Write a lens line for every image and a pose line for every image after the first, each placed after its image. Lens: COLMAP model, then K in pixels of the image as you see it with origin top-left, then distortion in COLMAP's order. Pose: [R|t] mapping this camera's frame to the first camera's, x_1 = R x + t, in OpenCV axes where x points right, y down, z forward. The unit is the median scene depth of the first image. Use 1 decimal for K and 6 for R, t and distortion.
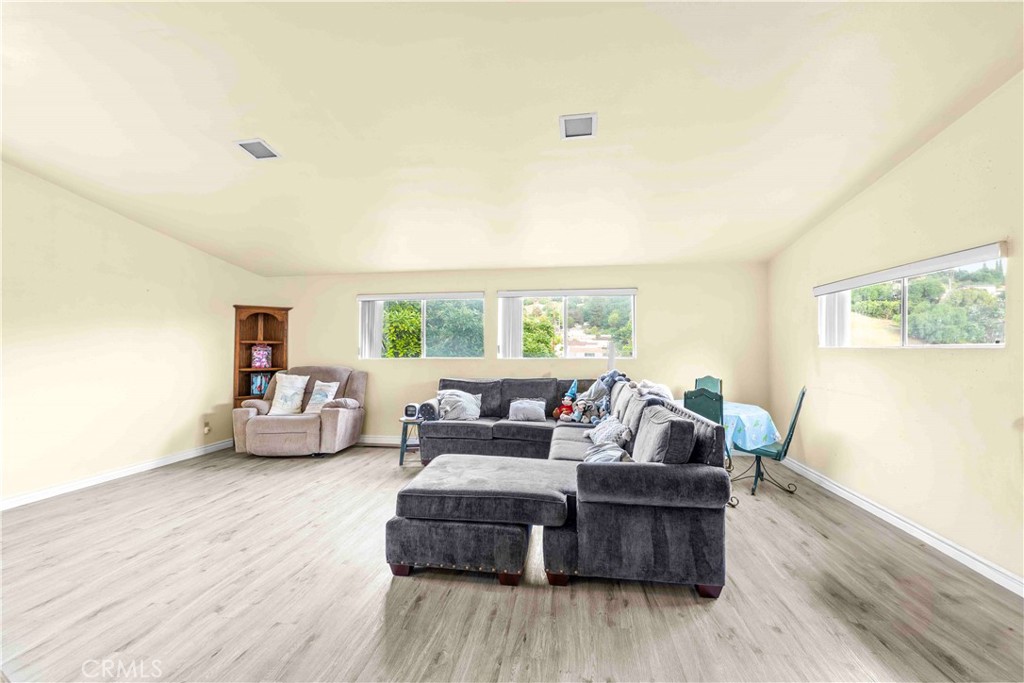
lens RADIAL K [[412.7, 0, 508.5], [0, 412.7, 342.2], [0, 0, 1]] dist [-0.000289, -0.000750]
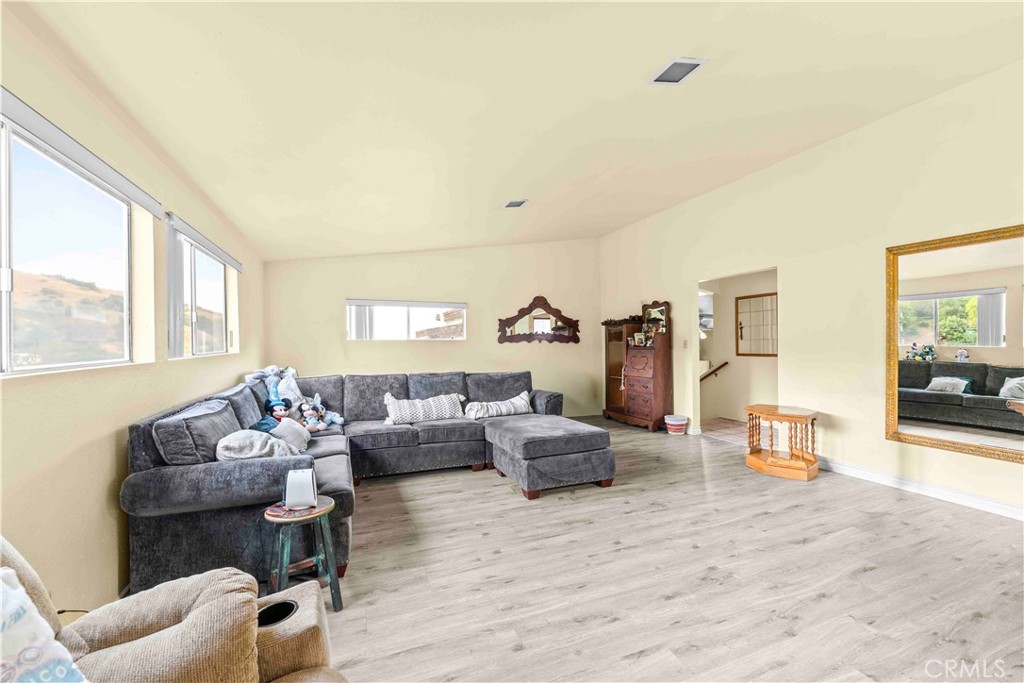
lens RADIAL K [[412.7, 0, 508.5], [0, 412.7, 342.2], [0, 0, 1]] dist [-0.000289, -0.000750]
pose [[-0.496467, 0.000710, 0.868055, -1.256653], [-0.008857, 0.999943, -0.005883, 0.037465], [-0.868010, -0.010609, -0.496433, 1.855606]]
